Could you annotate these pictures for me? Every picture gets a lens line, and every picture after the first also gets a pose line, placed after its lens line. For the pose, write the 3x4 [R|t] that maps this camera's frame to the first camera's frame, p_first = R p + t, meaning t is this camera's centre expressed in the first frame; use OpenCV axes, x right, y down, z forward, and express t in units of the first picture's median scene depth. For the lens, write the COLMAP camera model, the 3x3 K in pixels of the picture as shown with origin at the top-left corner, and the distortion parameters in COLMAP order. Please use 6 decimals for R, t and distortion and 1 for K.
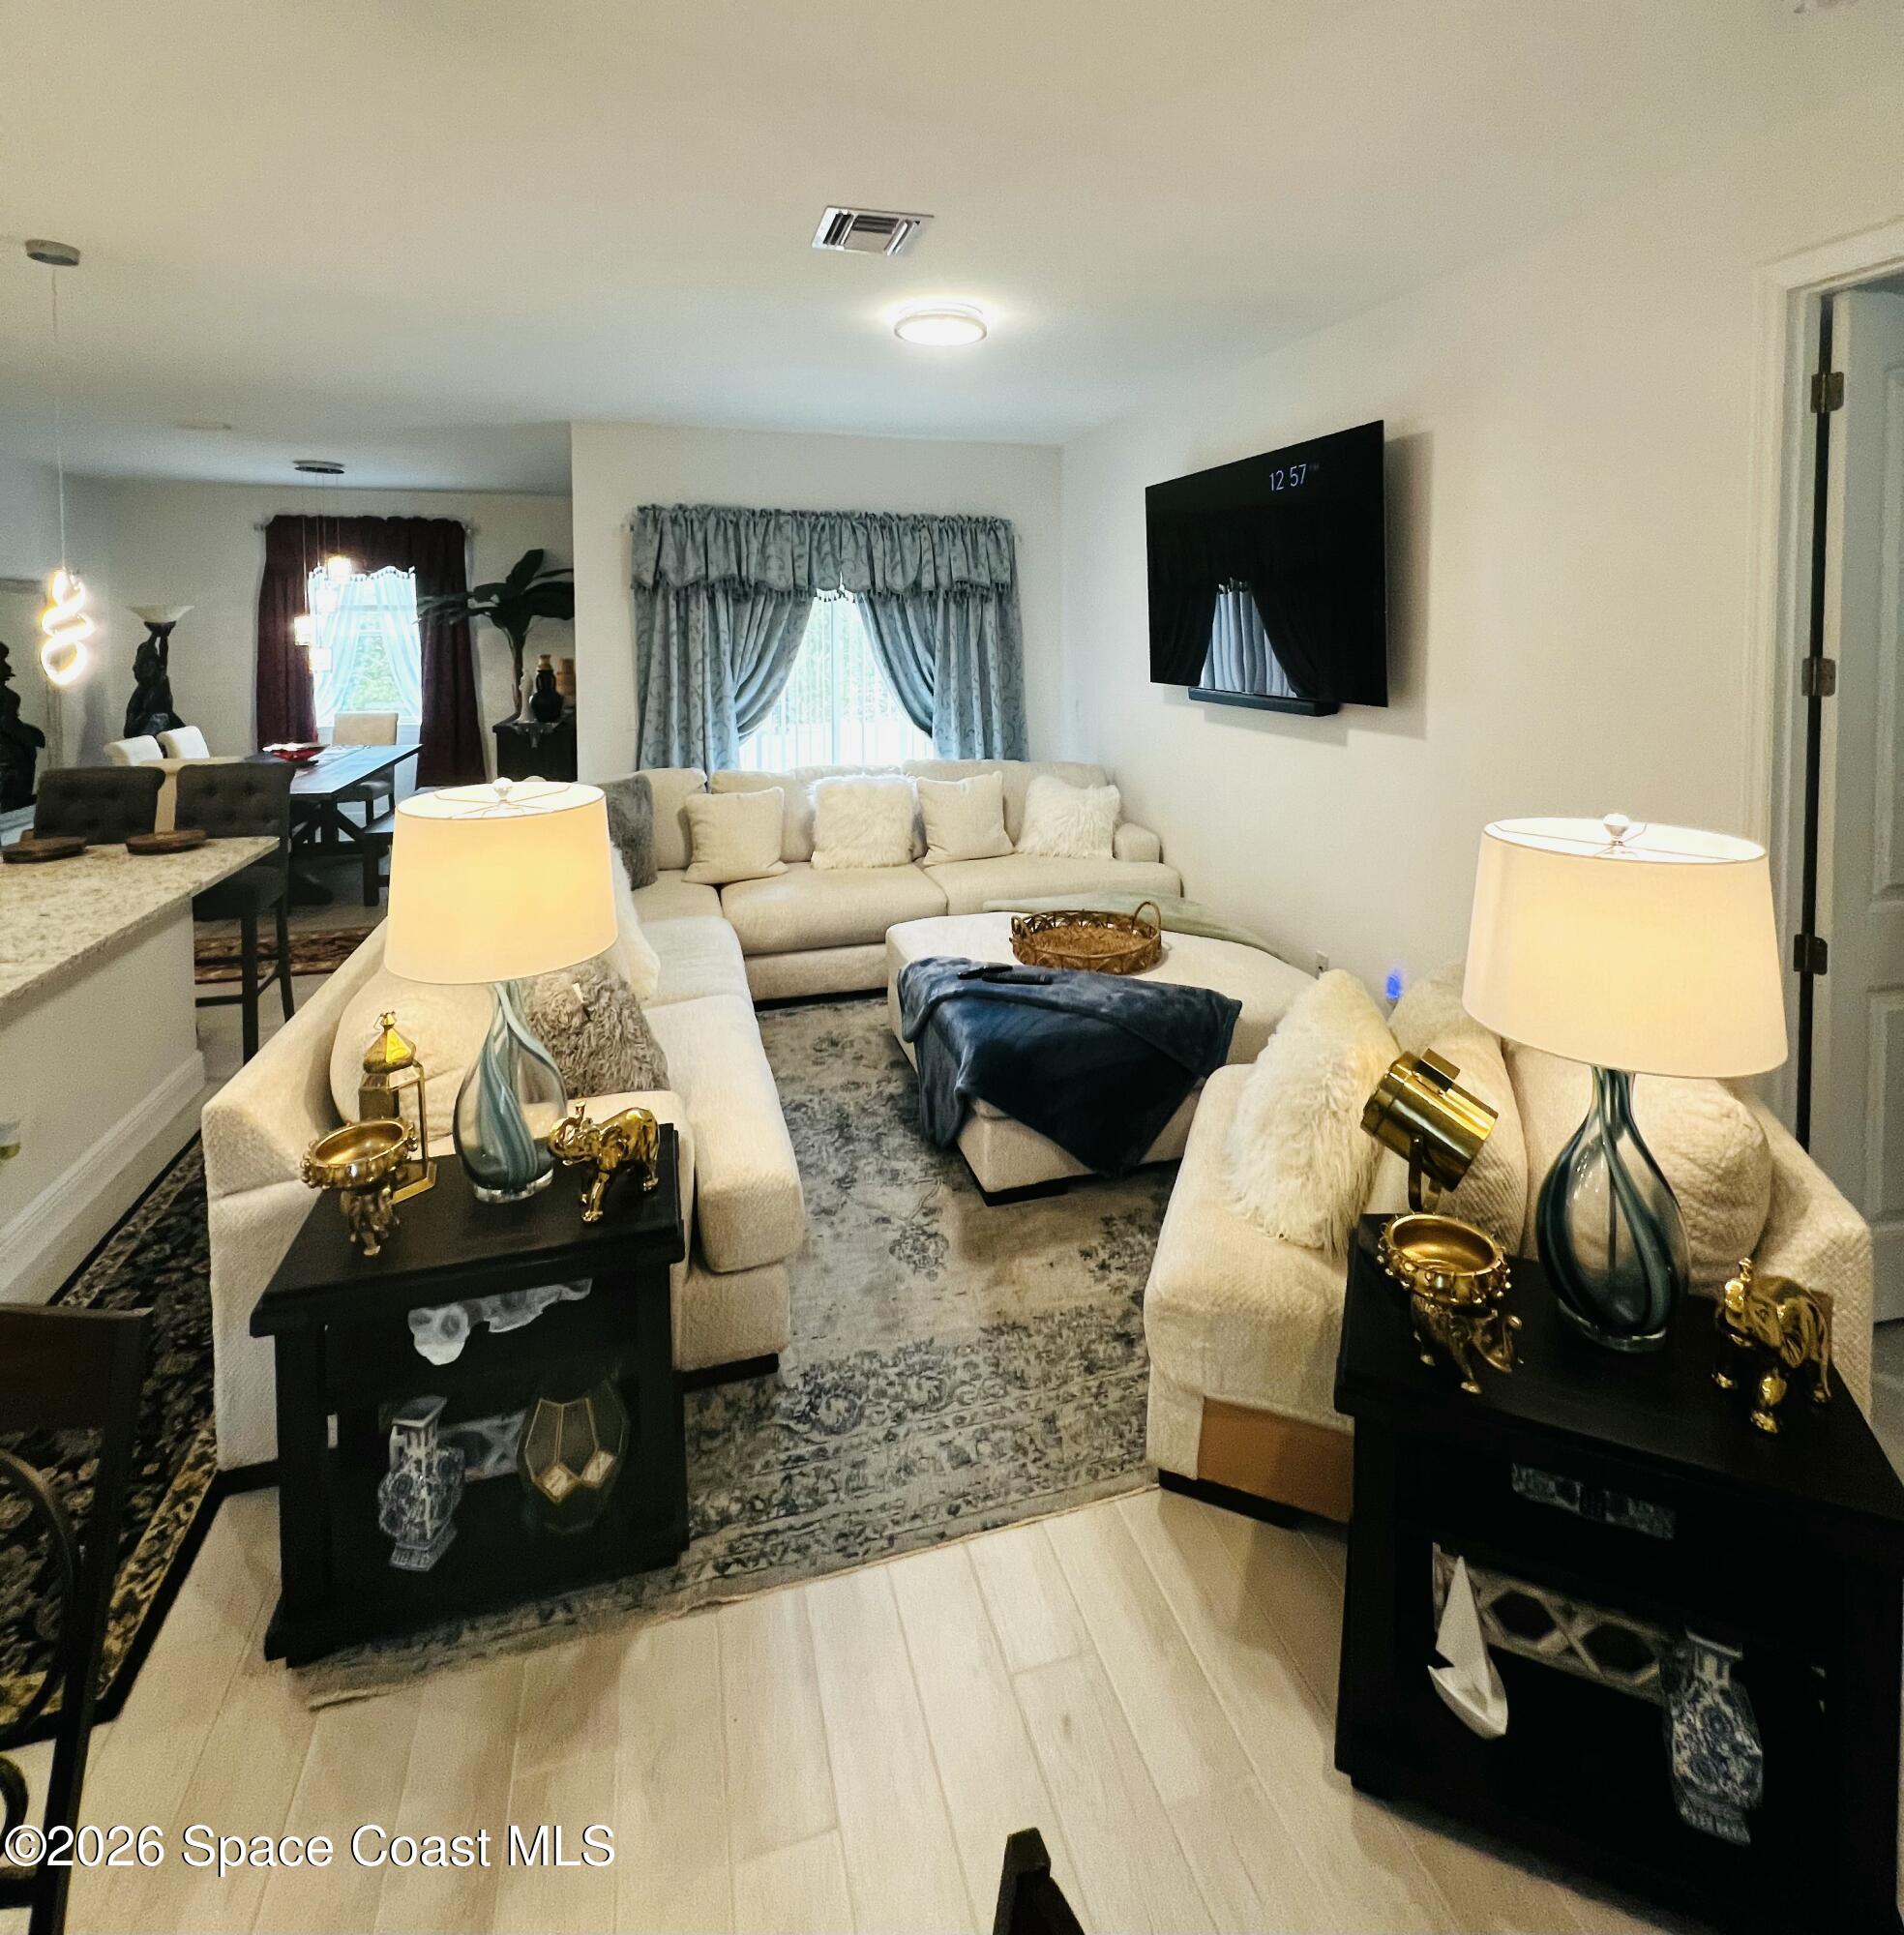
lens RADIAL K [[1013.6, 0, 963.8], [0, 1013.6, 662.3], [0, 0, 1]] dist [-0.005548, 0.001696]
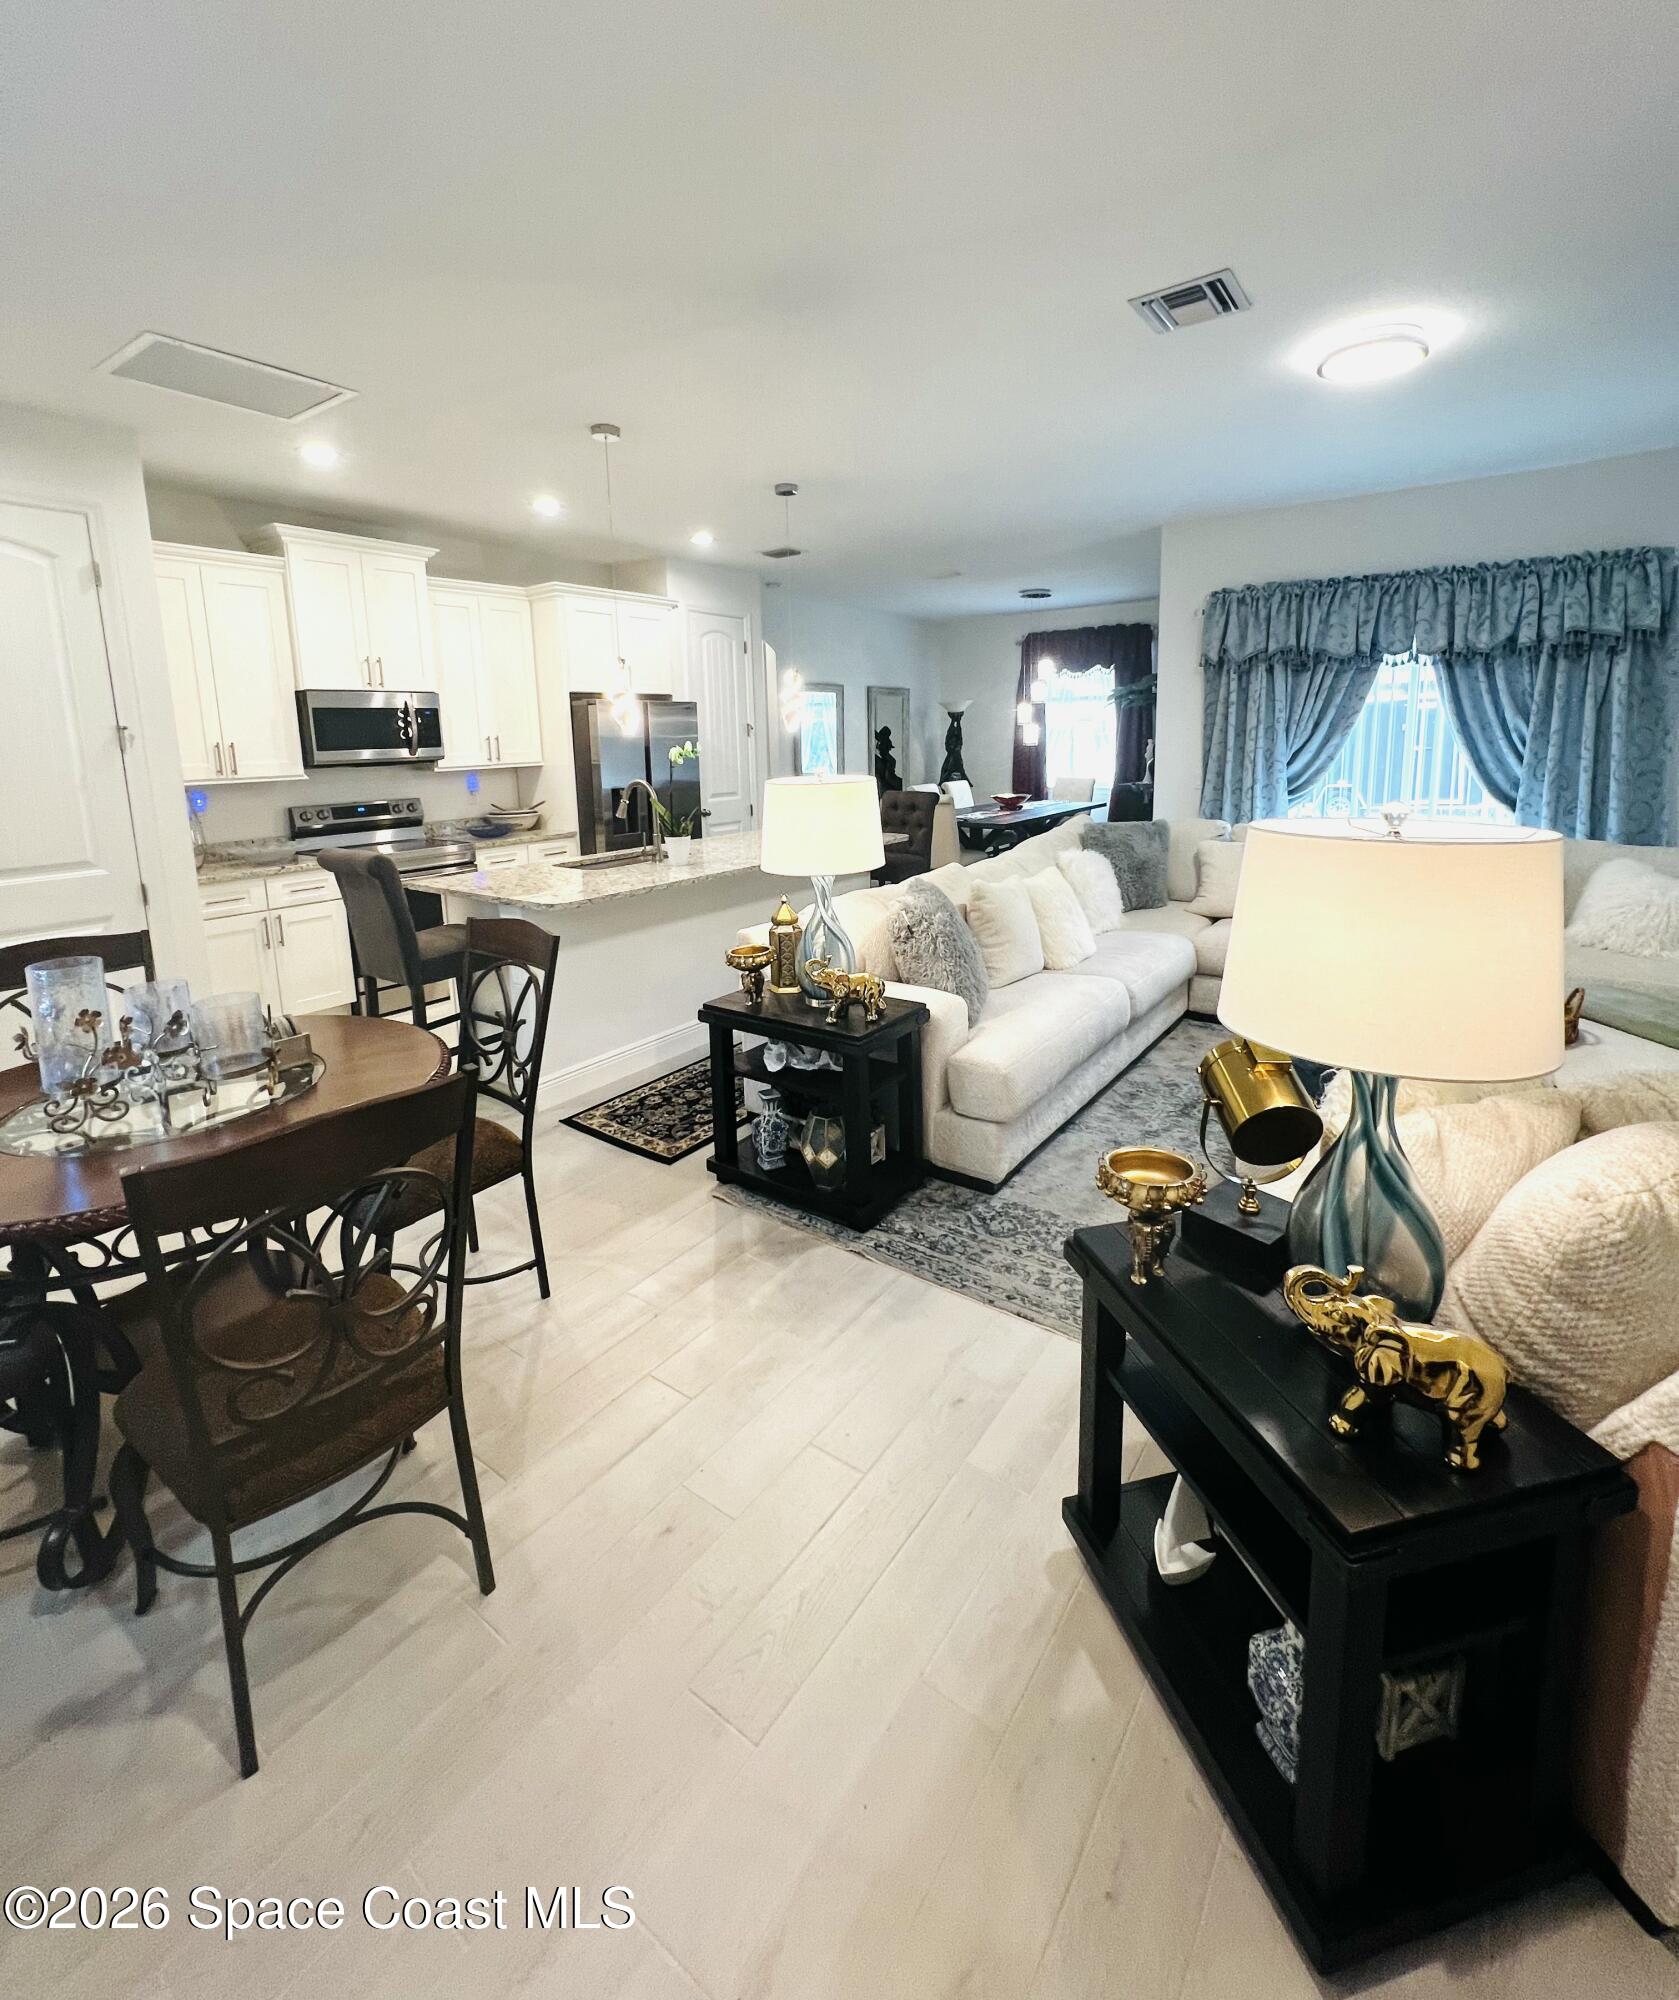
lens RADIAL K [[899.1, 0, 845.4], [0, 899.1, 877.5], [0, 0, 1]] dist [-0.006056, 0.002669]
pose [[0.607967, 0.114902, -0.785604, 0.260146], [-0.009631, 0.990467, 0.137412, 0.030026], [0.793904, -0.075976, 0.603278, 0.035757]]
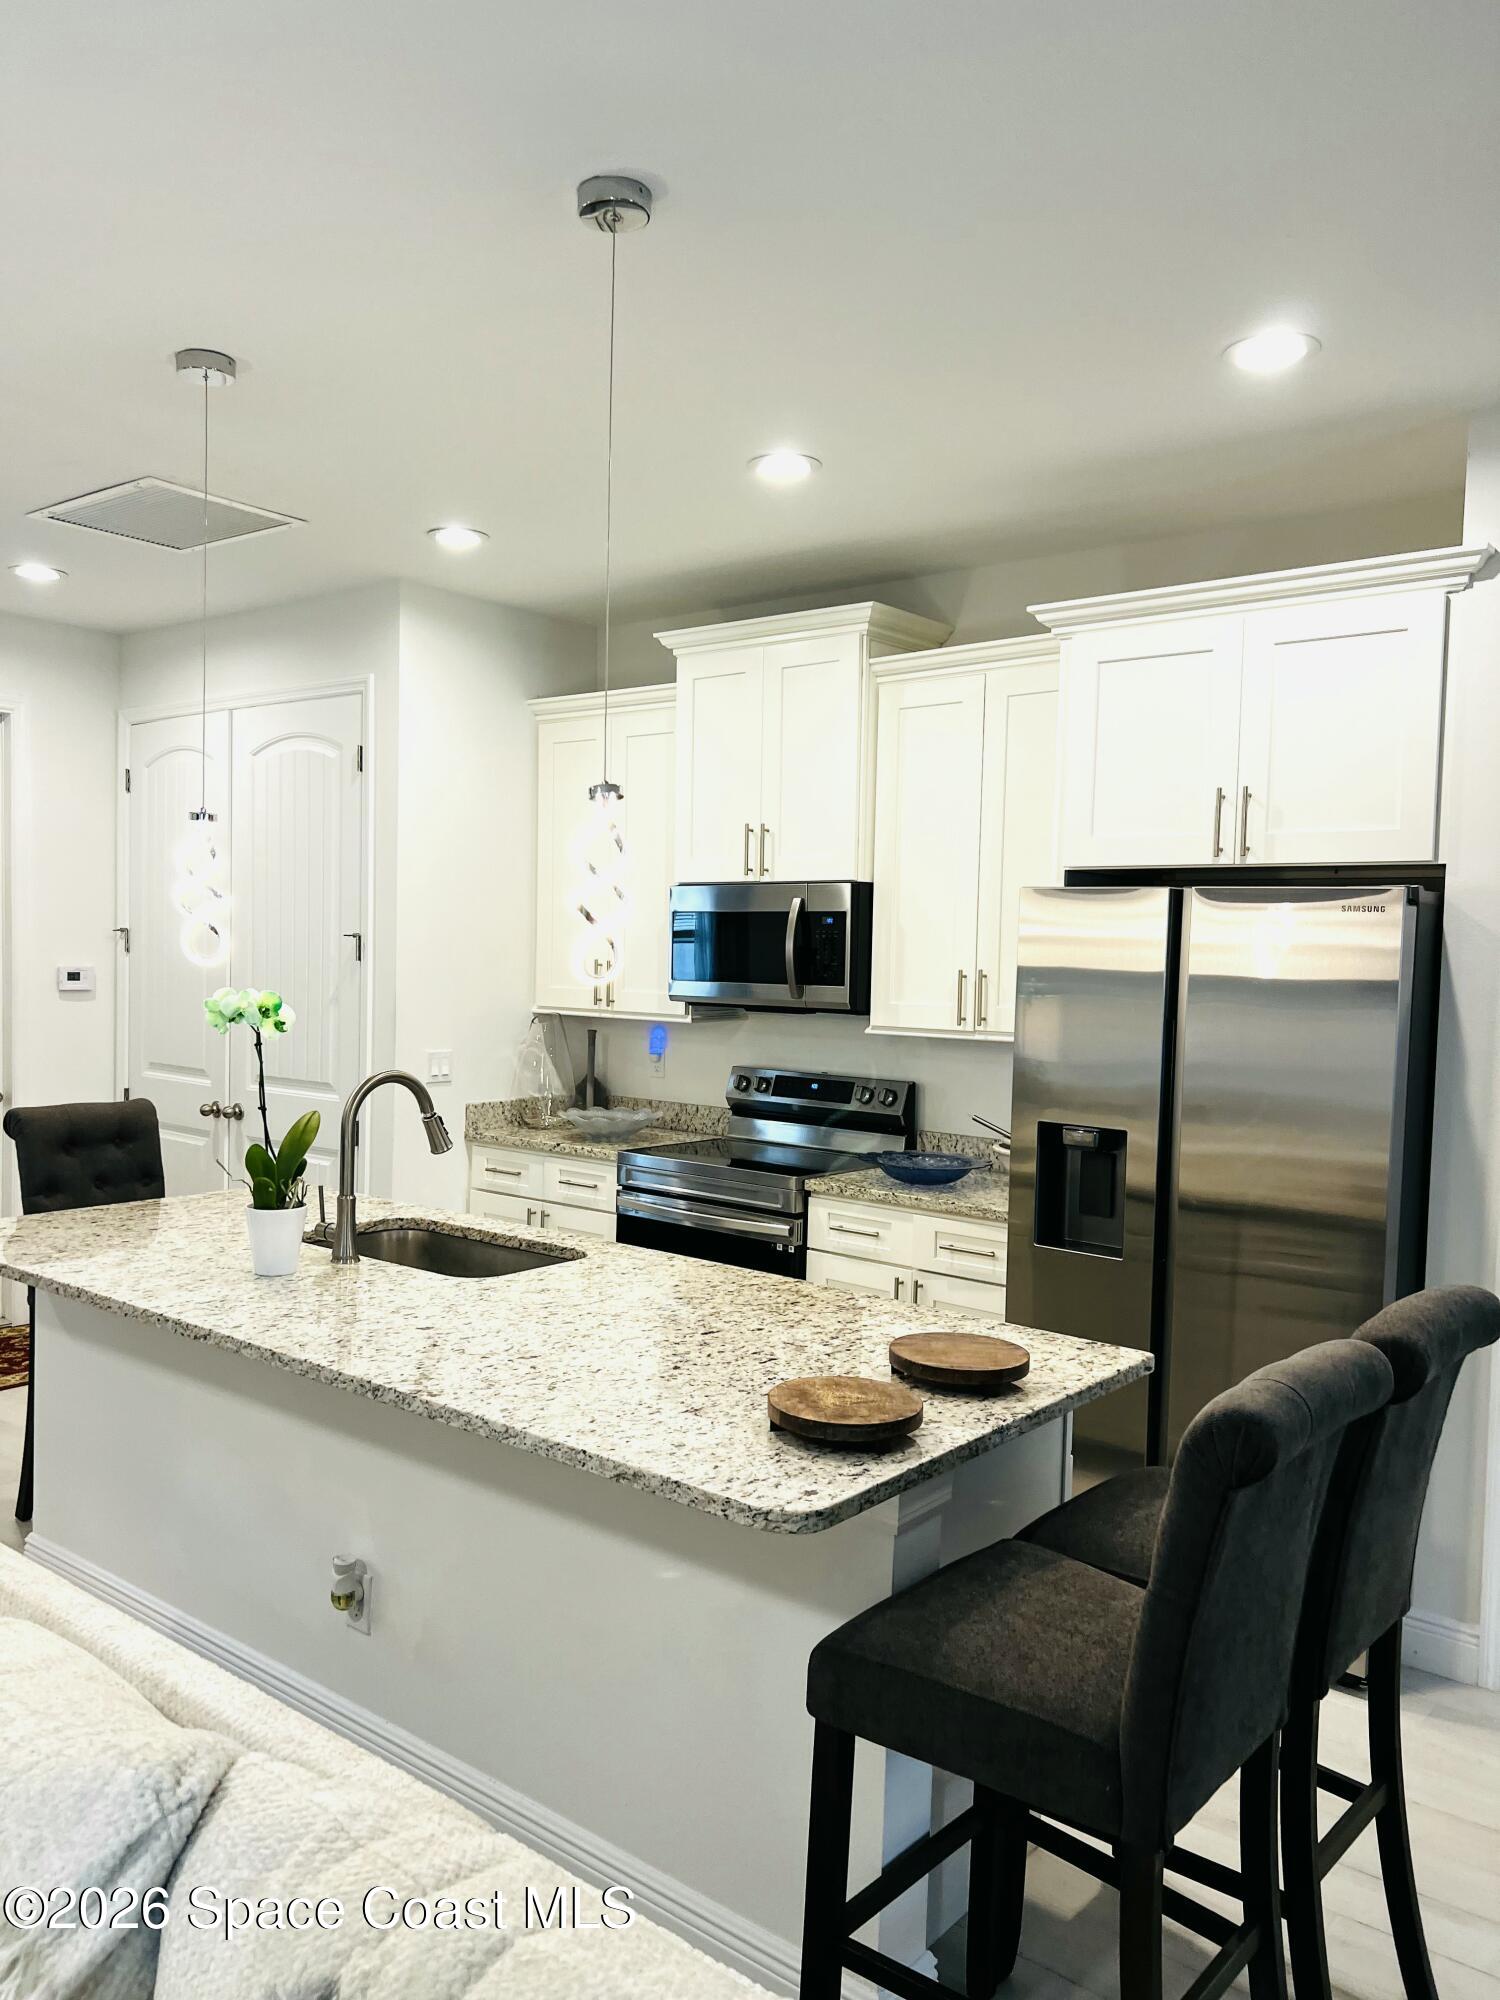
lens RADIAL K [[1508.3, 0, 751.5], [0, 1508.3, 1004.0], [0, 0, 1]] dist [0.040712, -0.050543]
pose [[-0.824961, 0.005733, -0.565160, -0.261759], [-0.043764, 0.996298, 0.073988, -0.020591], [0.563492, 0.085771, -0.821657, 0.920907]]
